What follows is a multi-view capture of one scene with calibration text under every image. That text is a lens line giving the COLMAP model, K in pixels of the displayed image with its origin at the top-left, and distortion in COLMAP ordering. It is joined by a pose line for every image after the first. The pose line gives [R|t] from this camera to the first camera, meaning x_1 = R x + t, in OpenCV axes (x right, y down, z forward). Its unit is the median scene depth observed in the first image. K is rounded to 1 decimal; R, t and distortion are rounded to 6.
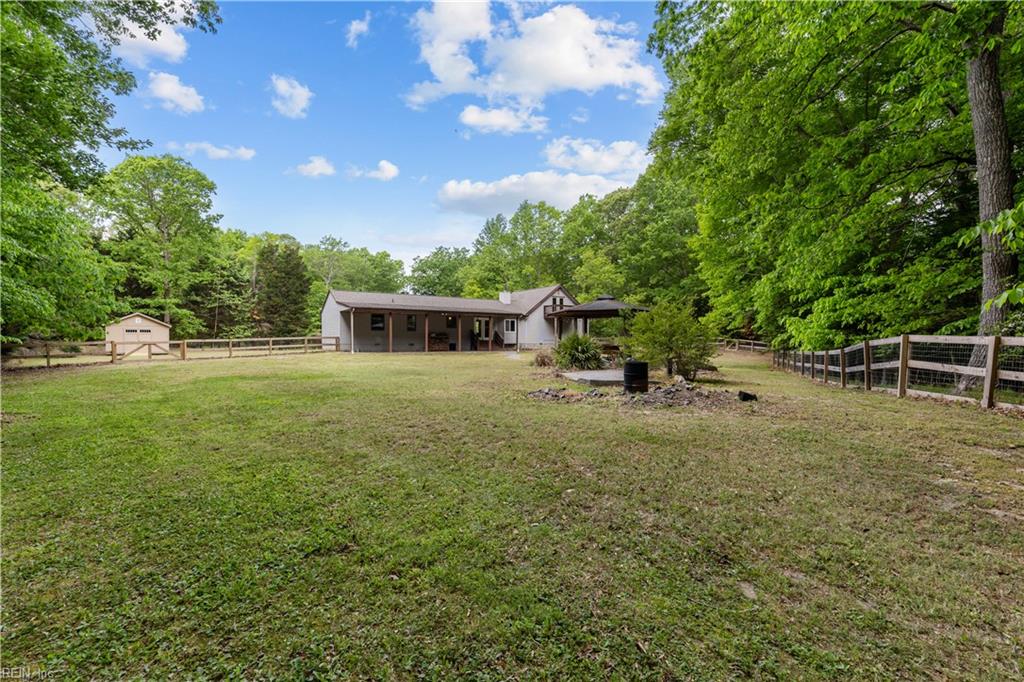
lens RADIAL K [[446.2, 0, 510.1], [0, 446.2, 341.2], [0, 0, 1]] dist [-0.001675, -0.000028]
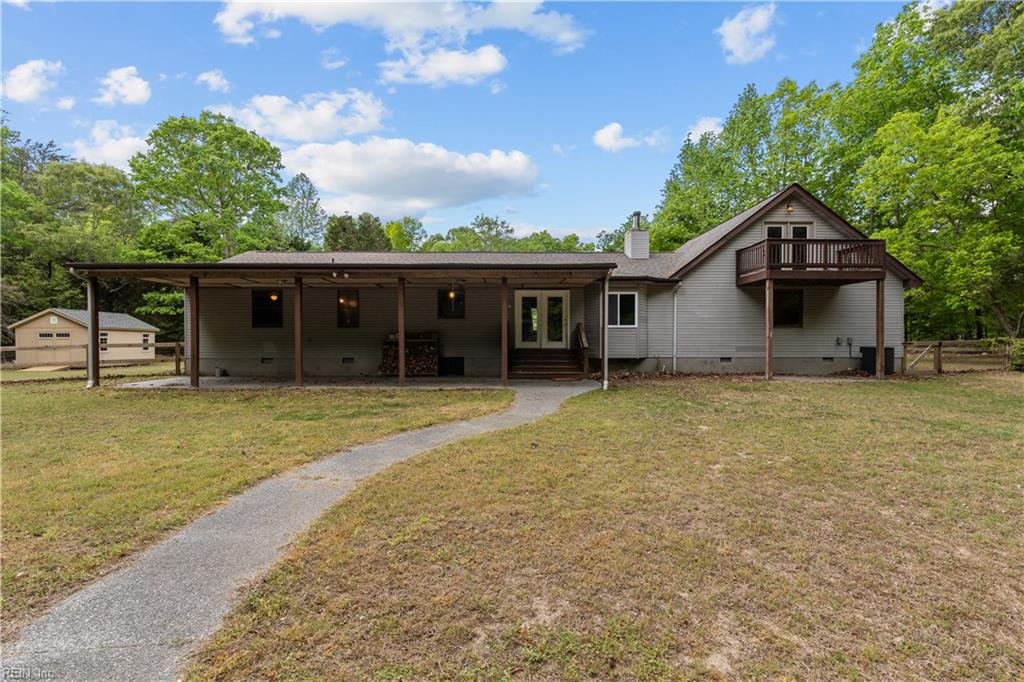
lens RADIAL K [[446.2, 0, 516.5], [0, 446.2, 347.9], [0, 0, 1]] dist [-0.001675, -0.000028]
pose [[0.859532, 0.003478, -0.511070, 0.112457], [0.001507, 0.999955, 0.009341, -0.007065], [0.511080, -0.008799, 0.859488, 0.646255]]
